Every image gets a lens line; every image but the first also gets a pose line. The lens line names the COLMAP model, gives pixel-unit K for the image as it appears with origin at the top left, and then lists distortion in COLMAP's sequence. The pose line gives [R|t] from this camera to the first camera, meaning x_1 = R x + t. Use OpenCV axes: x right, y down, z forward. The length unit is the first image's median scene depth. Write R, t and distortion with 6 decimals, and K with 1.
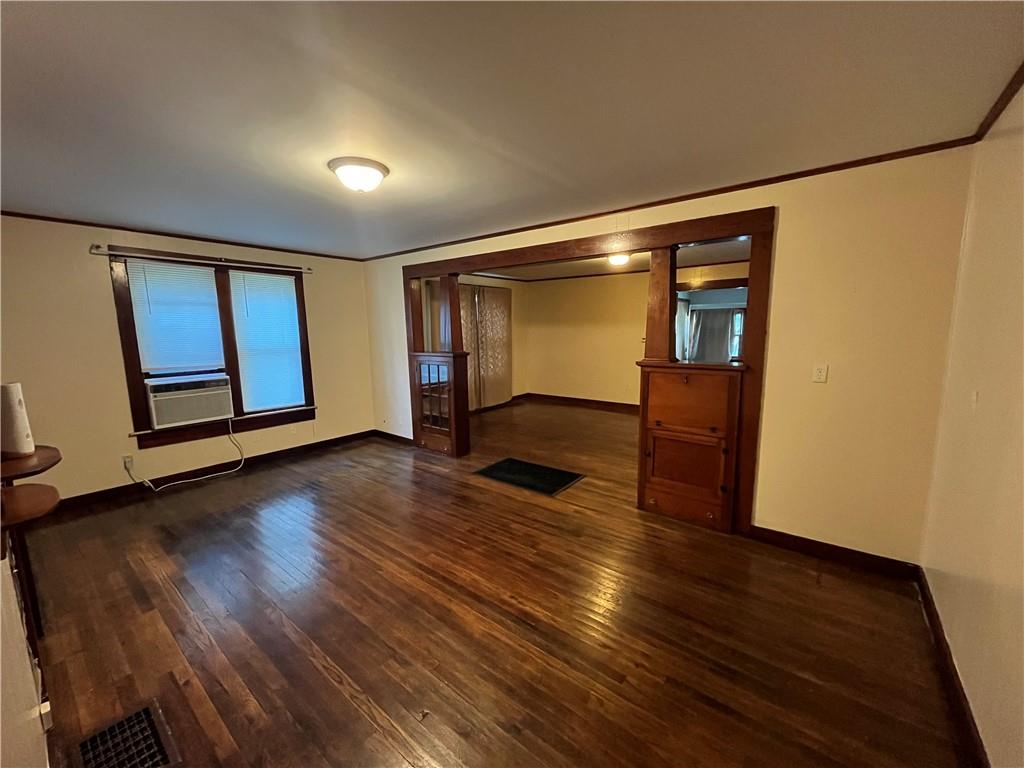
lens RADIAL K [[413.7, 0, 512.8], [0, 413.7, 383.4], [0, 0, 1]] dist [-0.003626, 0.000418]
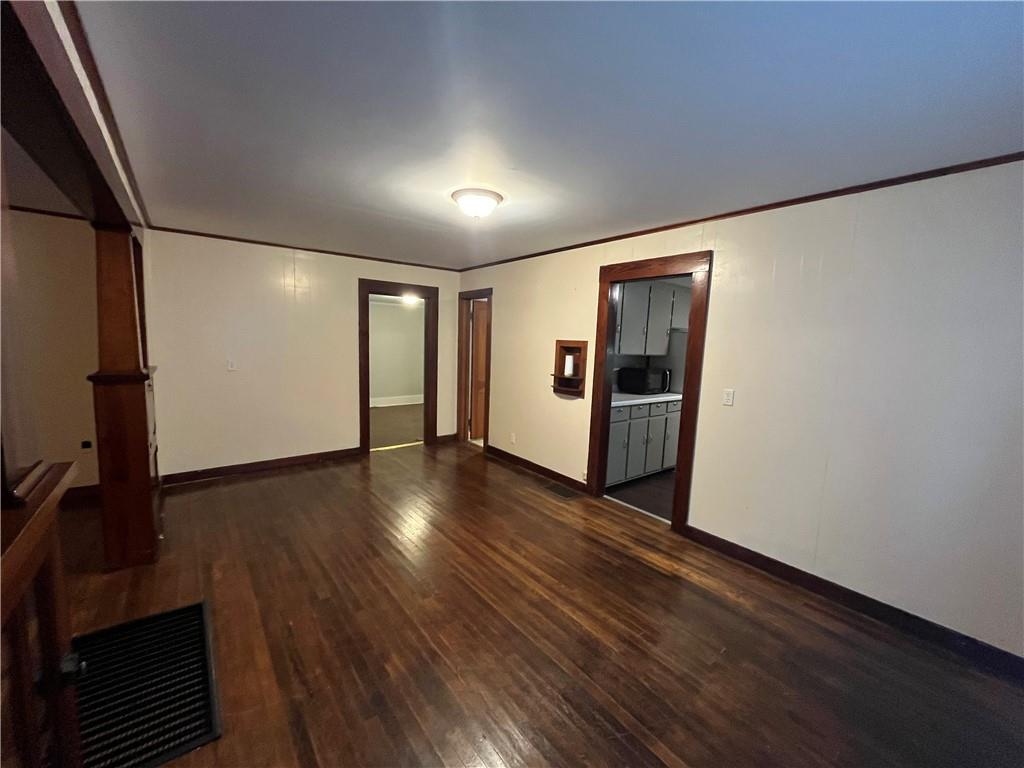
lens RADIAL K [[413.7, 0, 511.0], [0, 413.7, 387.5], [0, 0, 1]] dist [-0.003626, 0.000418]
pose [[-0.971530, -0.044727, 0.232658, -0.436402], [0.014403, 0.969052, 0.246435, -0.168443], [-0.236480, 0.242770, -0.940819, 1.258159]]
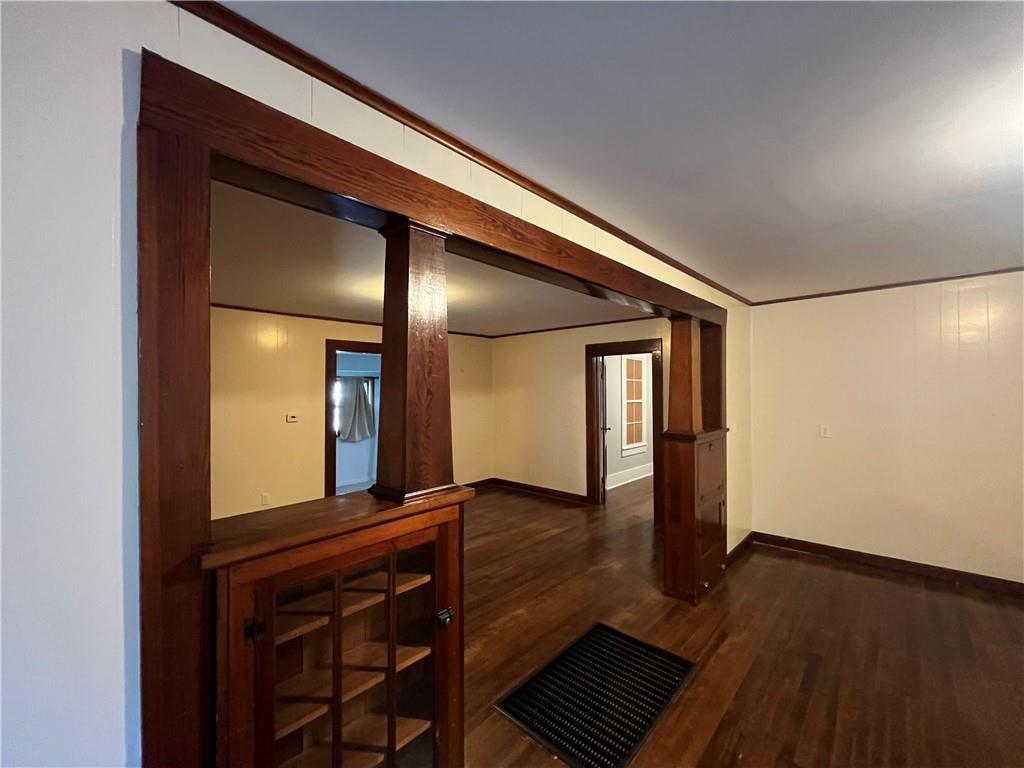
lens RADIAL K [[413.7, 0, 514.5], [0, 413.7, 387.3], [0, 0, 1]] dist [-0.003626, 0.000418]
pose [[0.076067, 0.017318, 0.996952, -0.502244], [0.139237, 0.989868, -0.027819, -0.149057], [-0.987333, 0.140929, 0.072885, 1.049234]]
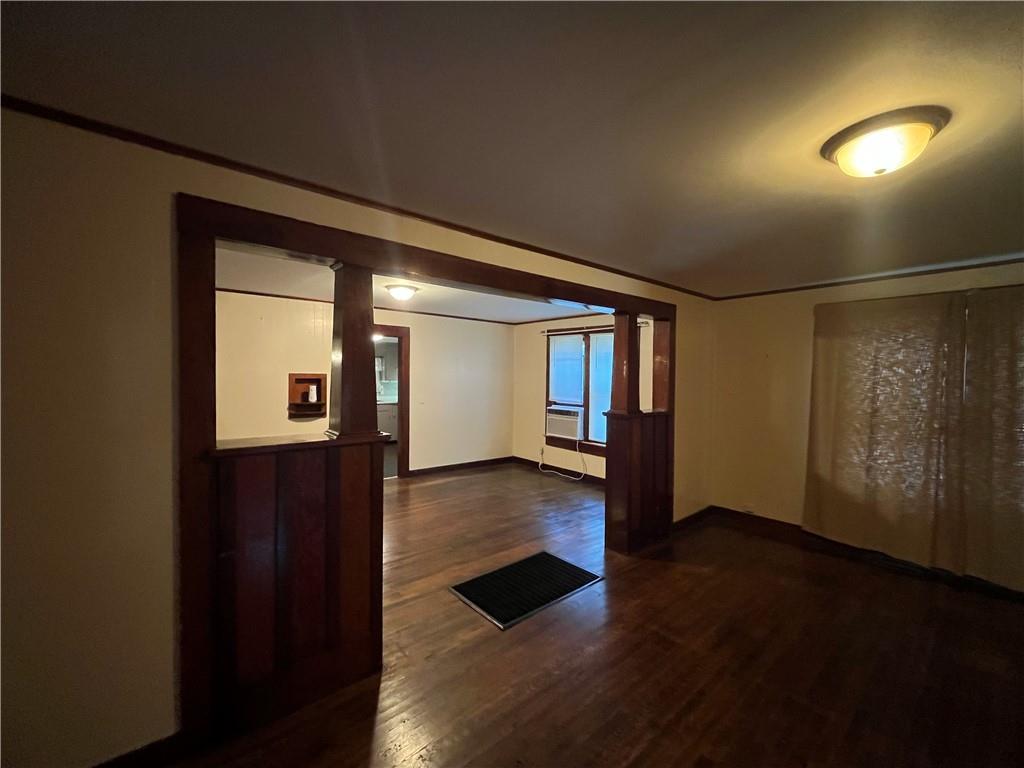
lens RADIAL K [[413.7, 0, 513.7], [0, 413.7, 381.2], [0, 0, 1]] dist [-0.003626, 0.000418]
pose [[-0.198600, 0.024478, -0.979775, 0.758685], [-0.146242, 0.987756, 0.054321, -0.165756], [0.969108, 0.154072, -0.192589, 1.095212]]
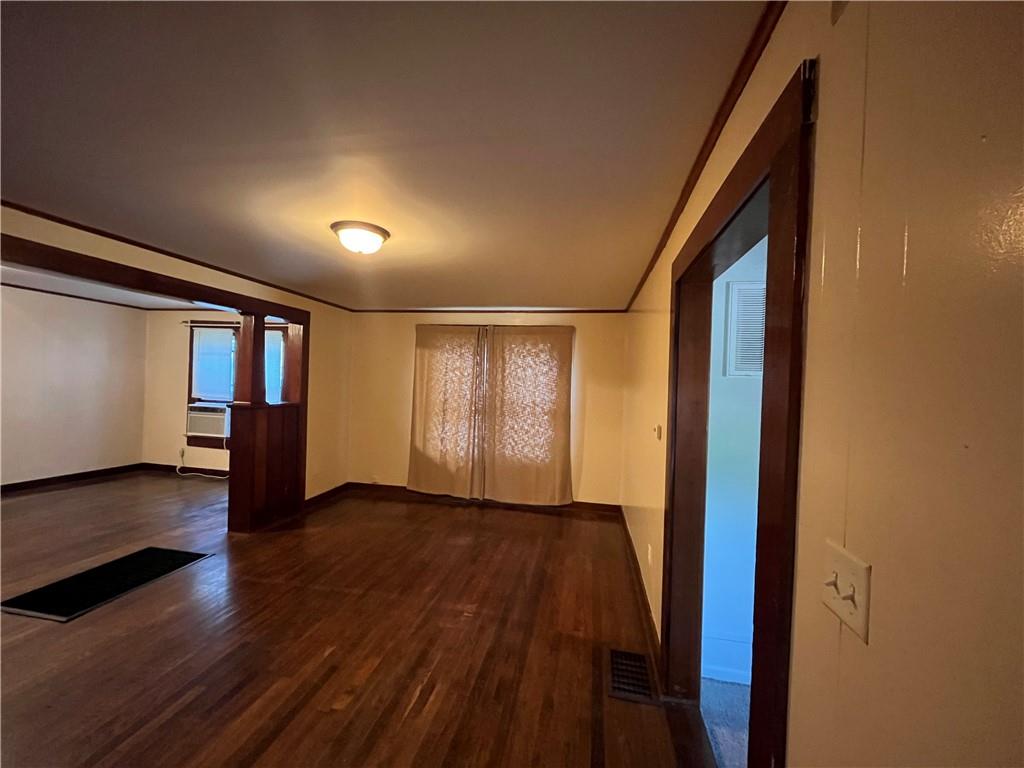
lens RADIAL K [[413.7, 0, 511.7], [0, 413.7, 383.7], [0, 0, 1]] dist [-0.003626, 0.000418]
pose [[0.454435, 0.033784, -0.890139, 0.992395], [-0.164339, 0.985307, -0.046503, -0.191493], [0.875489, 0.167418, 0.453310, 1.255599]]
